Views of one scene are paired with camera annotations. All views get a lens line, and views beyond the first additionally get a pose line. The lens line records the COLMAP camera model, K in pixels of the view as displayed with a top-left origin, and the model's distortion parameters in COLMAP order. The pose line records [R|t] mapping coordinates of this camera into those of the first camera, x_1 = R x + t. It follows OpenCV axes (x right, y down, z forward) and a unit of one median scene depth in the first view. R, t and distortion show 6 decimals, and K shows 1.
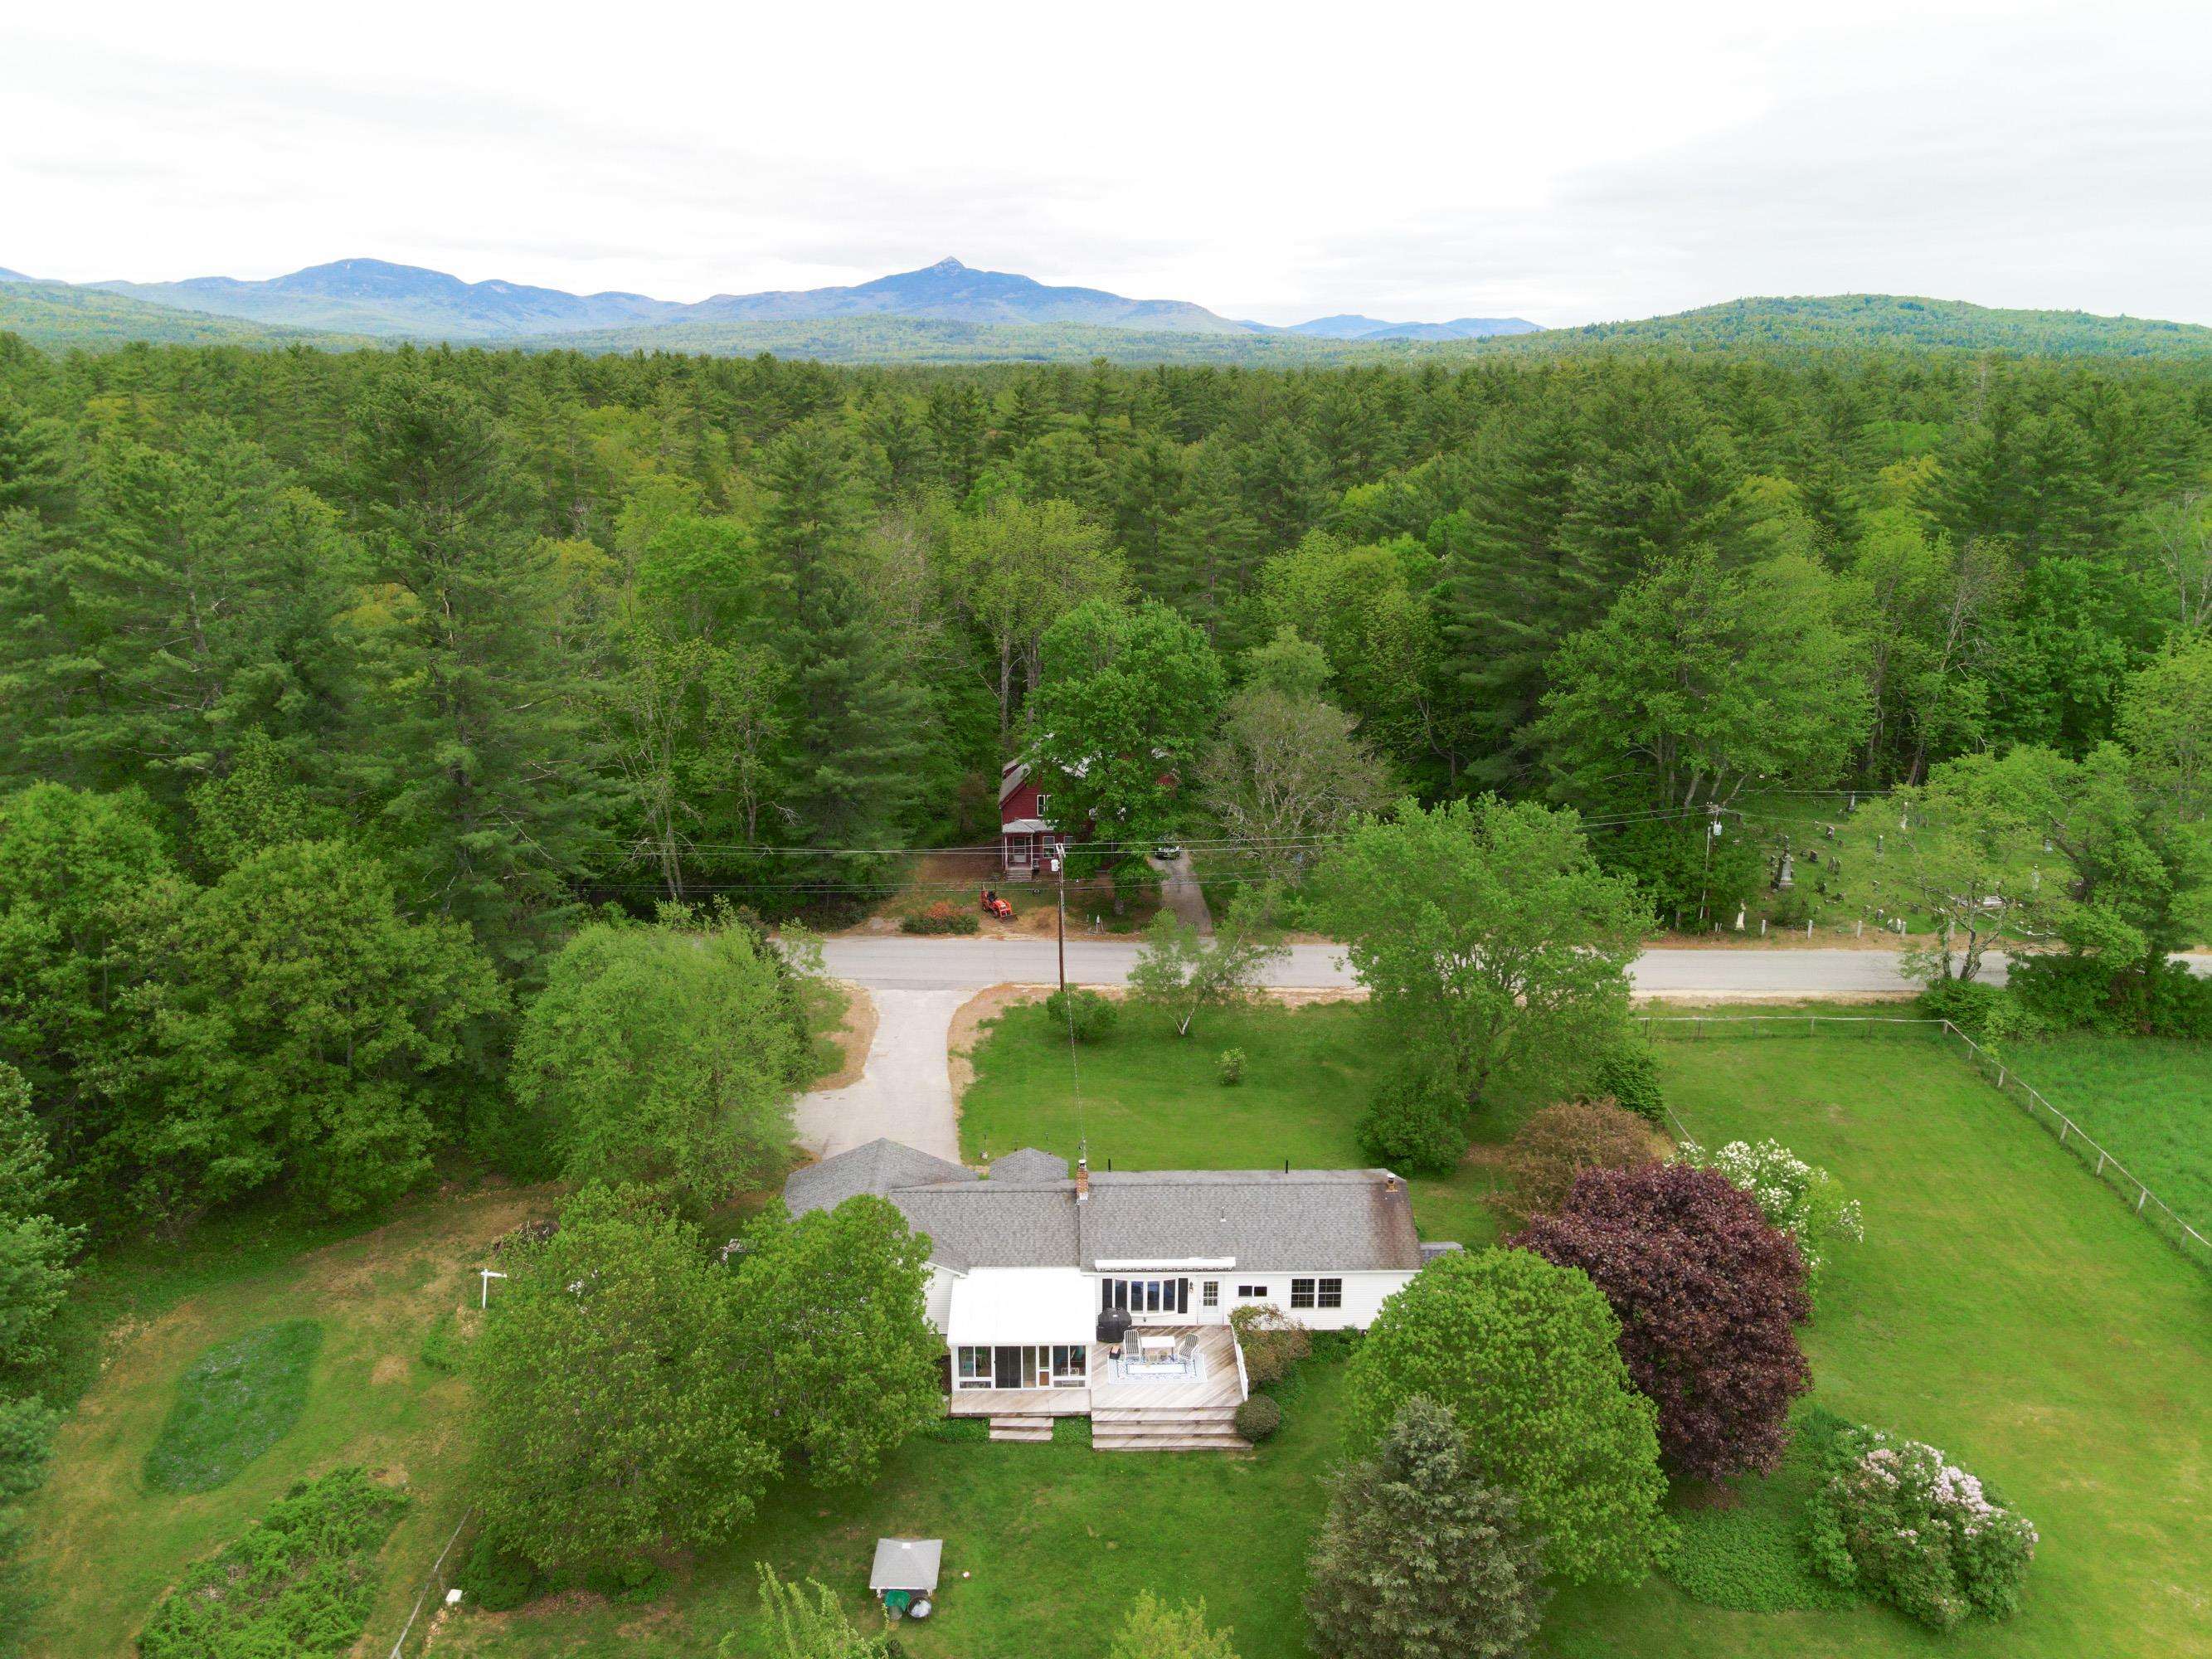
lens RADIAL K [[1580.6, 0, 1106.0], [0, 1580.6, 829.5], [0, 0, 1]] dist [-0.004657, -0.005577]
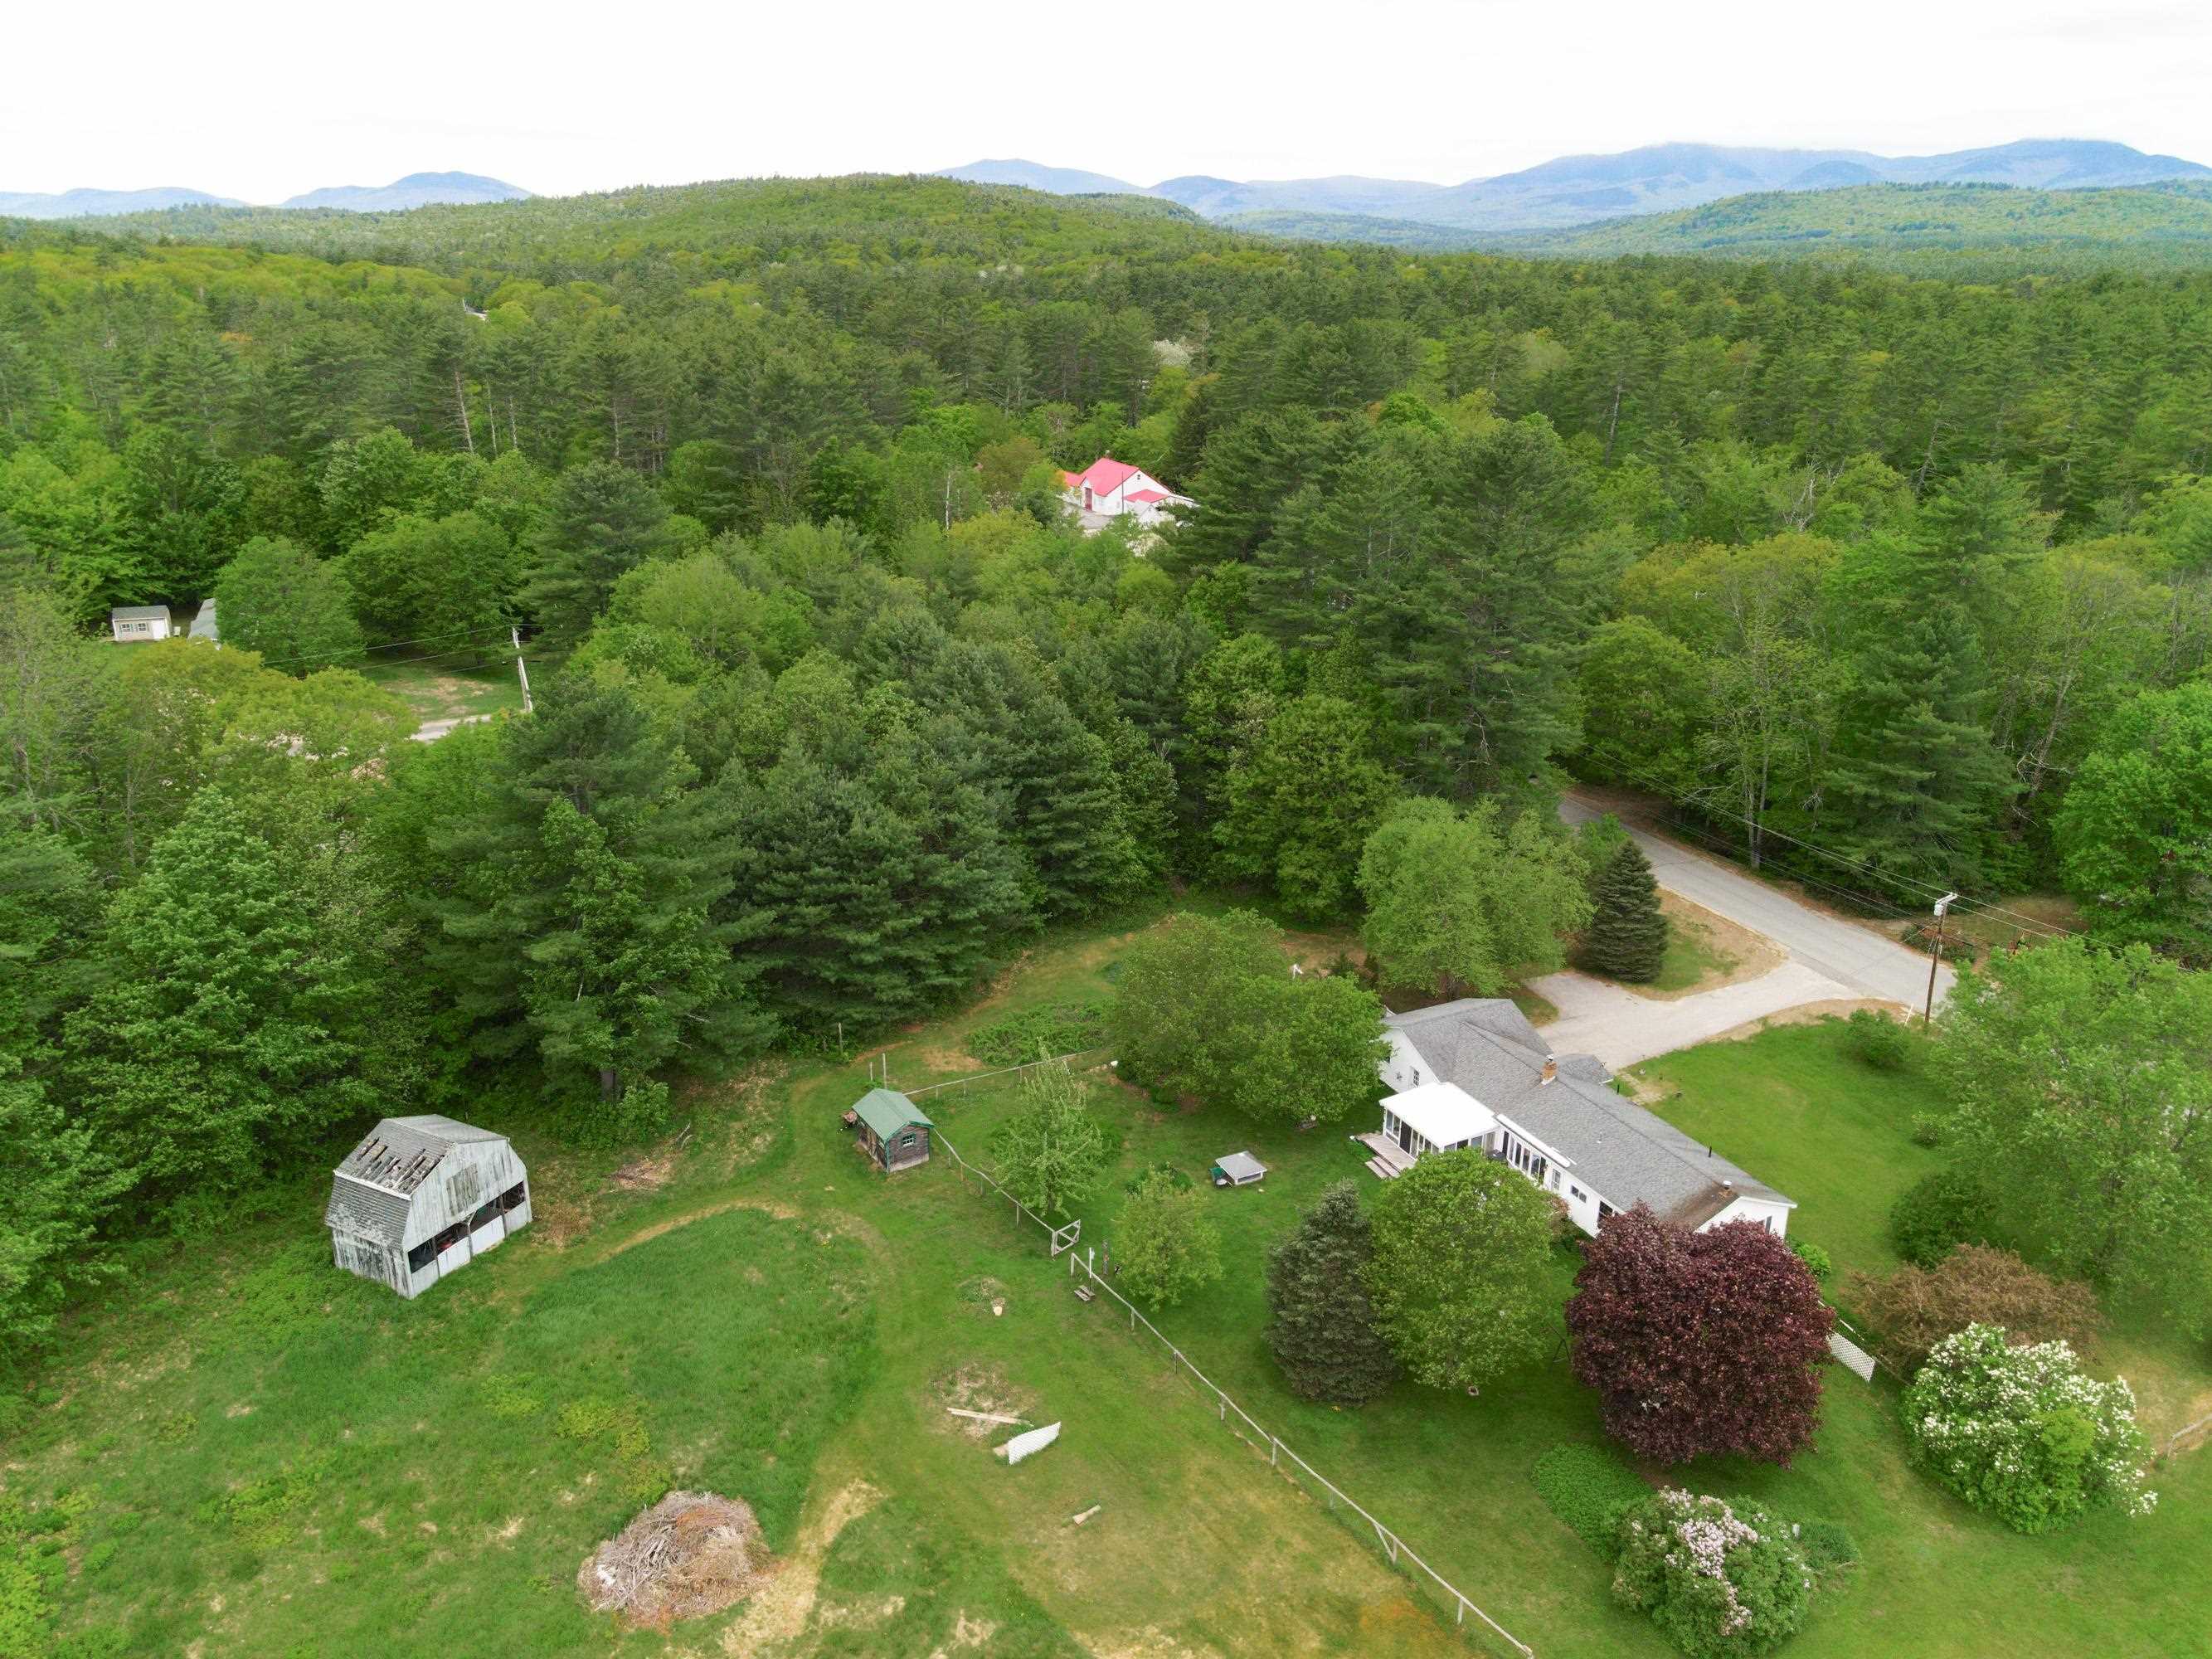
lens RADIAL K [[1580.6, 0, 1106.0], [0, 1580.6, 829.5], [0, 0, 1]] dist [-0.004657, -0.005577]
pose [[0.455722, 0.319574, -0.830777, 0.915501], [-0.262084, 0.940129, 0.217873, -0.180730], [0.850664, 0.118444, 0.512193, -0.052599]]
